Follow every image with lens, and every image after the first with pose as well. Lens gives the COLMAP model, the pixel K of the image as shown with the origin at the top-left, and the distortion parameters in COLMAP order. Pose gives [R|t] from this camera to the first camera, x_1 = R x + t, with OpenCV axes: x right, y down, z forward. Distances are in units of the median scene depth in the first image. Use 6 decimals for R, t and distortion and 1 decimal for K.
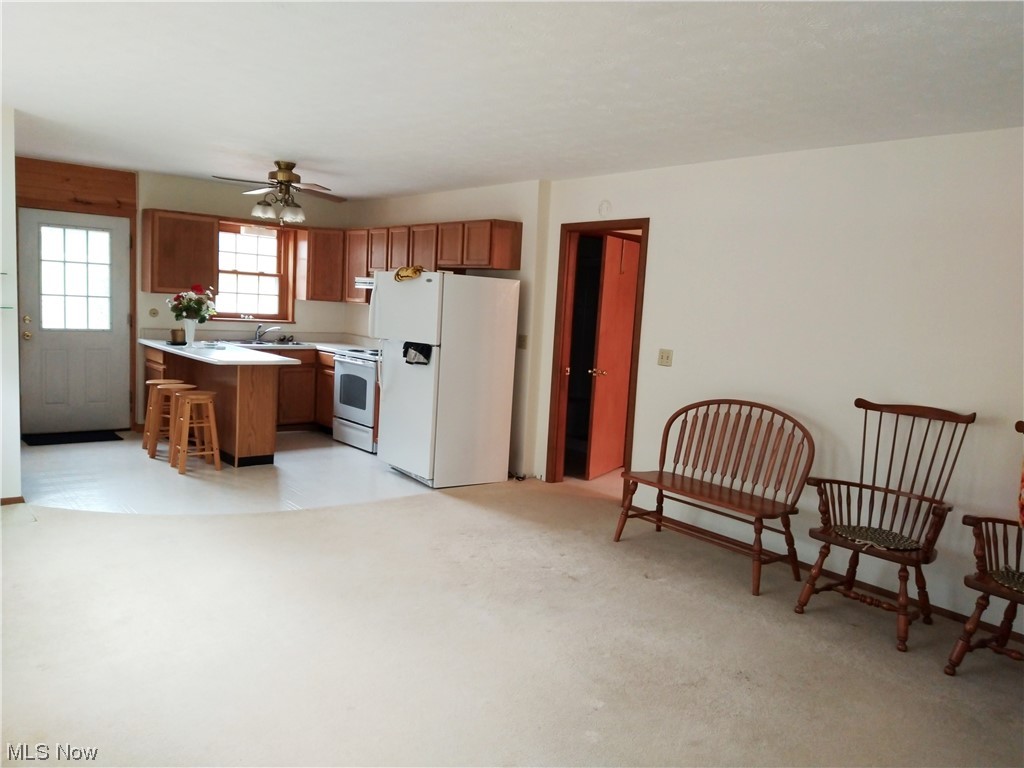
lens RADIAL K [[769.9, 0, 512.0], [0, 769.9, 384.0], [0, 0, 1]] dist [0.143477, -0.220954]
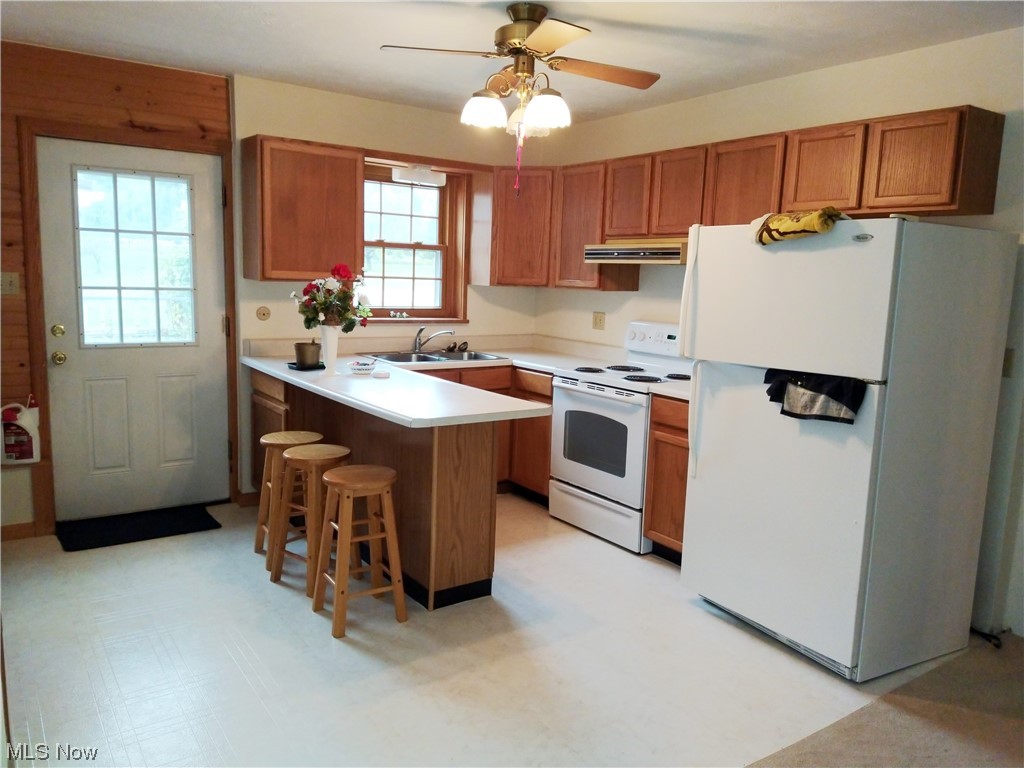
lens RADIAL K [[769.9, 0, 512.0], [0, 769.9, 384.0], [0, 0, 1]] dist [0.143477, -0.220954]
pose [[0.996563, -0.011865, -0.081984, -0.224485], [0.014443, 0.999417, 0.030923, -0.054088], [0.081569, -0.032001, 0.996154, 0.430130]]
